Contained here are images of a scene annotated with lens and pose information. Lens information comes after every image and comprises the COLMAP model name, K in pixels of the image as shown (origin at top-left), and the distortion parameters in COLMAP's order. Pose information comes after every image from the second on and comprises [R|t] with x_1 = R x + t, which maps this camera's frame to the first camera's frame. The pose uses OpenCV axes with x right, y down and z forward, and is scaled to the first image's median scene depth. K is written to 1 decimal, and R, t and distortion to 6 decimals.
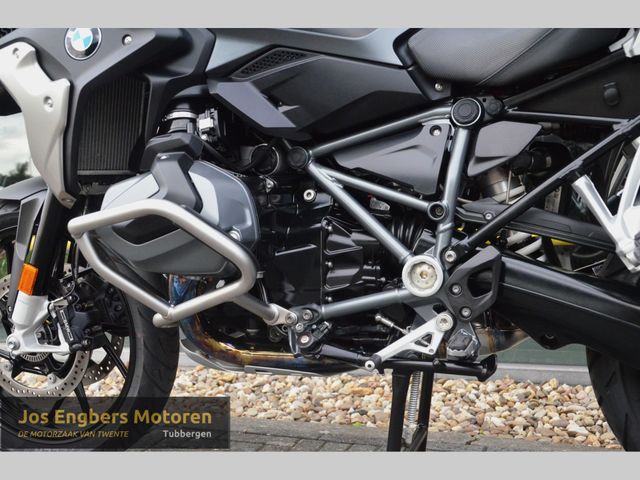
lens RADIAL K [[688.3, 0, 330.6], [0, 688.3, 252.4], [0, 0, 1]] dist [-0.004205, 0.000000]
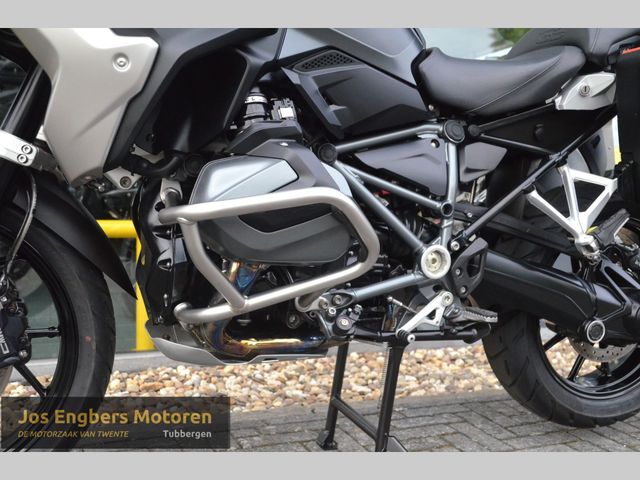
lens RADIAL K [[688.3, 0, 324.7], [0, 688.3, 250.0], [0, 0, 1]] dist [-0.004205, 0.000000]
pose [[0.743097, -0.001898, 0.669181, -0.807336], [-0.000716, 0.999993, 0.003631, 0.008601], [-0.669183, -0.003177, 0.743091, 0.218631]]
